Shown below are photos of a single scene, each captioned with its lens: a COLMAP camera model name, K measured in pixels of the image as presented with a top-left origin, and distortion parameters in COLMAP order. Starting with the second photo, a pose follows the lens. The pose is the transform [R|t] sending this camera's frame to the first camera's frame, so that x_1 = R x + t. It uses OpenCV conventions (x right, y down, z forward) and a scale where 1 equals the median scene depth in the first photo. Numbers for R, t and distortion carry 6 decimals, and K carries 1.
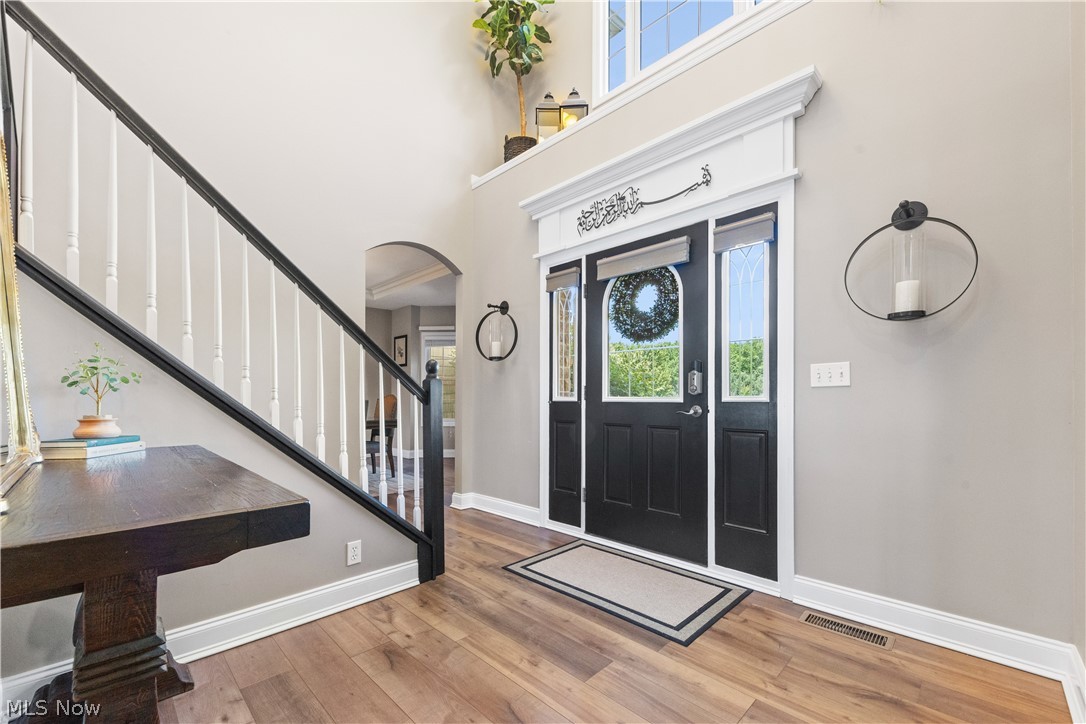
lens RADIAL K [[437.7, 0, 538.7], [0, 437.7, 399.4], [0, 0, 1]] dist [0.000355, -0.000003]
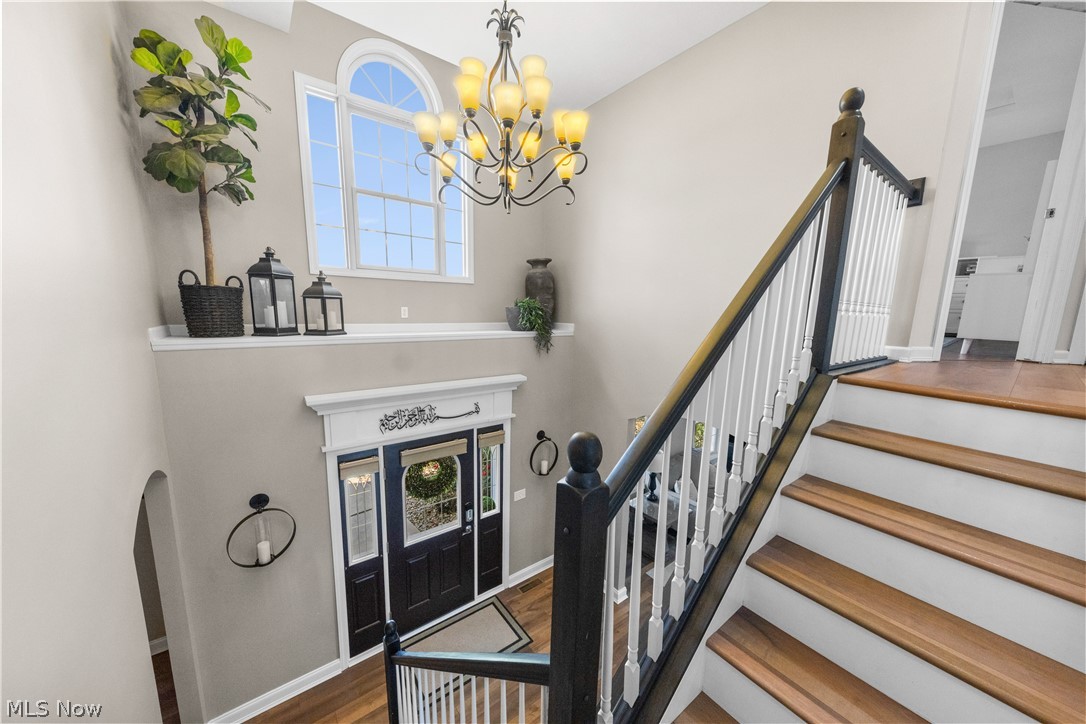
lens RADIAL K [[376.9, 0, 543.0], [0, 376.9, 362.0], [0, 0, 1]] dist [0.000310, 0.000017]
pose [[0.136087, -0.151973, 0.978971, -0.913023], [-0.034105, 0.986860, 0.157939, -0.810716], [-0.990110, -0.054881, 0.129116, 0.459046]]
